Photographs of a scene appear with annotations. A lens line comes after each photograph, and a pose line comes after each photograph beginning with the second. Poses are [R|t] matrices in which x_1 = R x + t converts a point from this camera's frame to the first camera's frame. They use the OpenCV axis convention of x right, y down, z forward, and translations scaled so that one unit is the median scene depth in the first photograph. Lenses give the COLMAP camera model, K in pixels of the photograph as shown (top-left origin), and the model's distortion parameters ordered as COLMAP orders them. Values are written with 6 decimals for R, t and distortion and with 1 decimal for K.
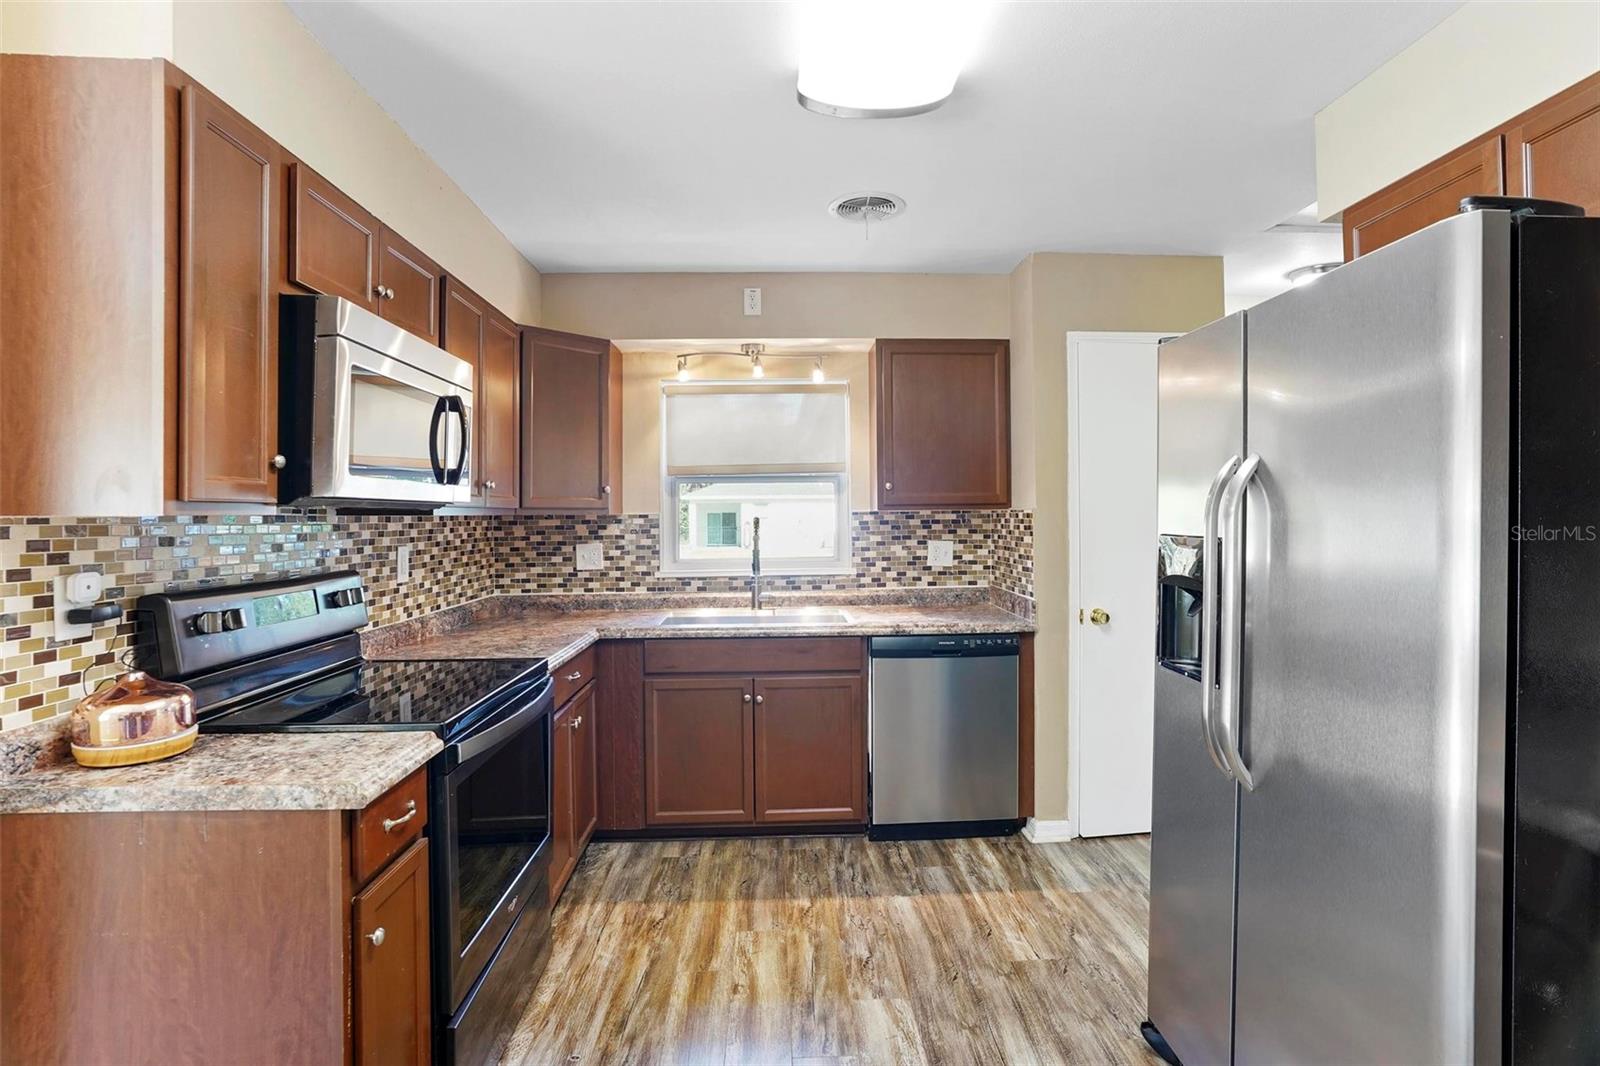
lens RADIAL K [[825.2, 0, 778.1], [0, 825.2, 505.7], [0, 0, 1]] dist [-0.065826, 0.006899]
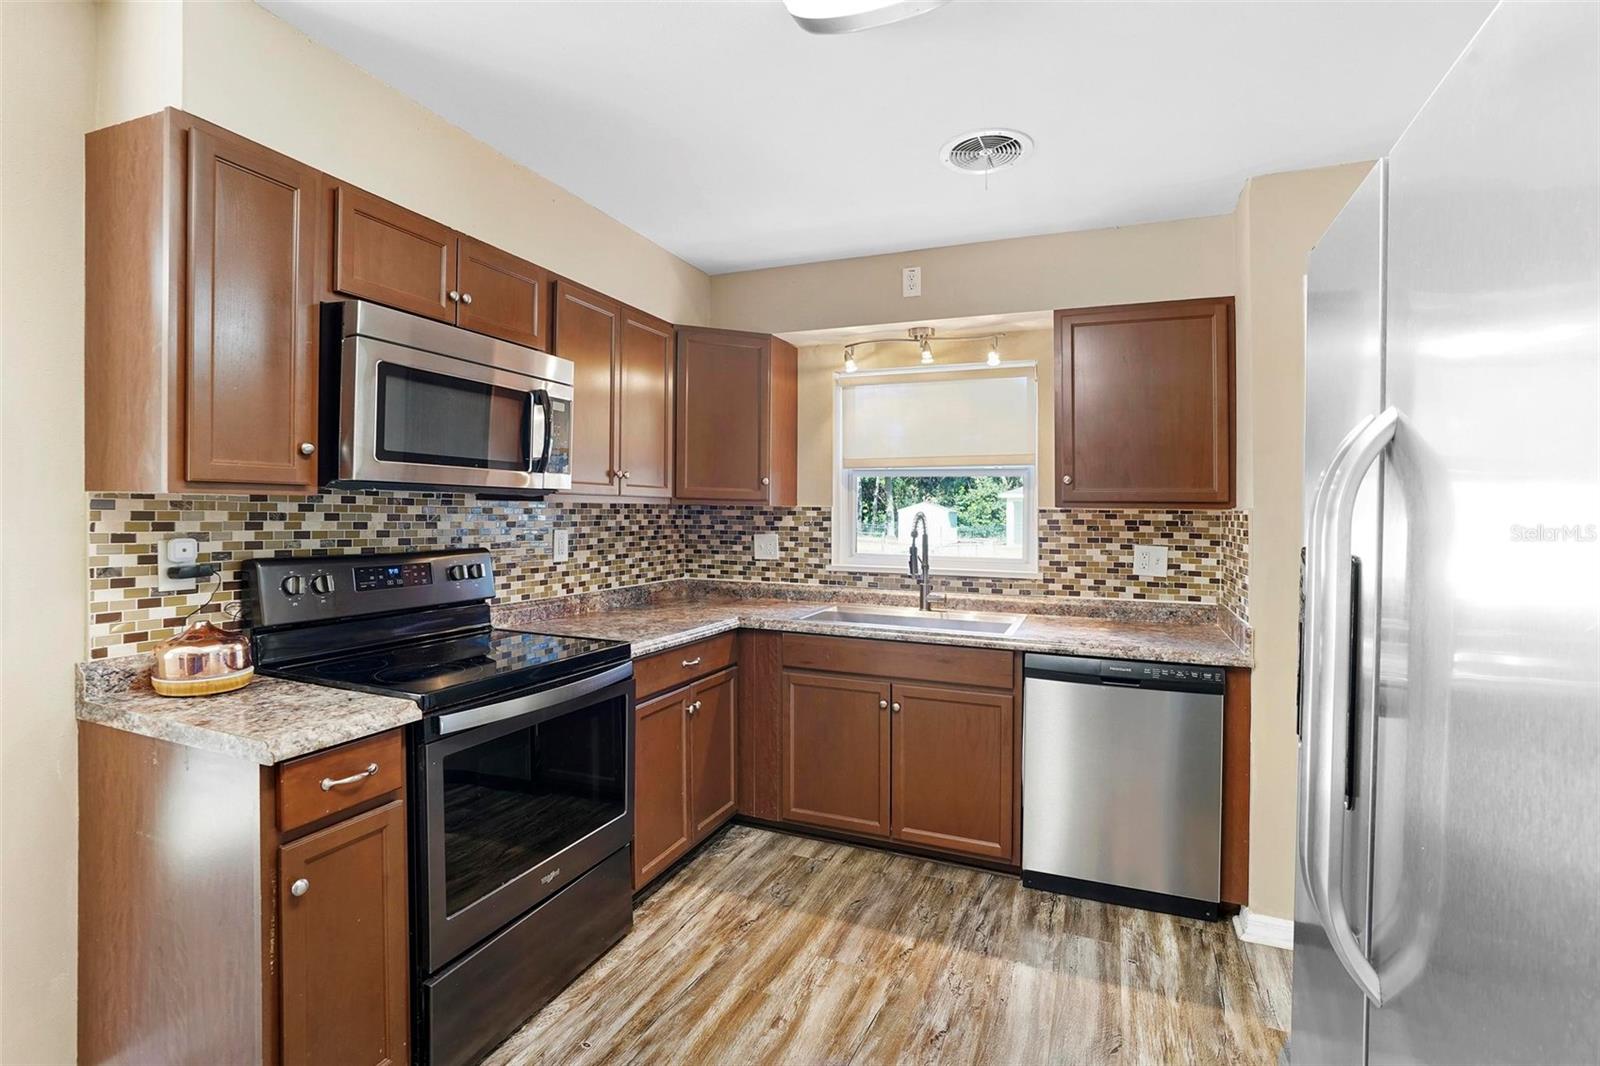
lens RADIAL K [[751.8, 0, 740.3], [0, 751.8, 501.7], [0, 0, 1]] dist [-0.061277, 0.019656]
pose [[0.890704, 0.017626, -0.454242, 0.201804], [-0.018030, 0.999832, 0.003443, 0.003251], [0.454226, 0.005123, 0.890872, 0.169863]]
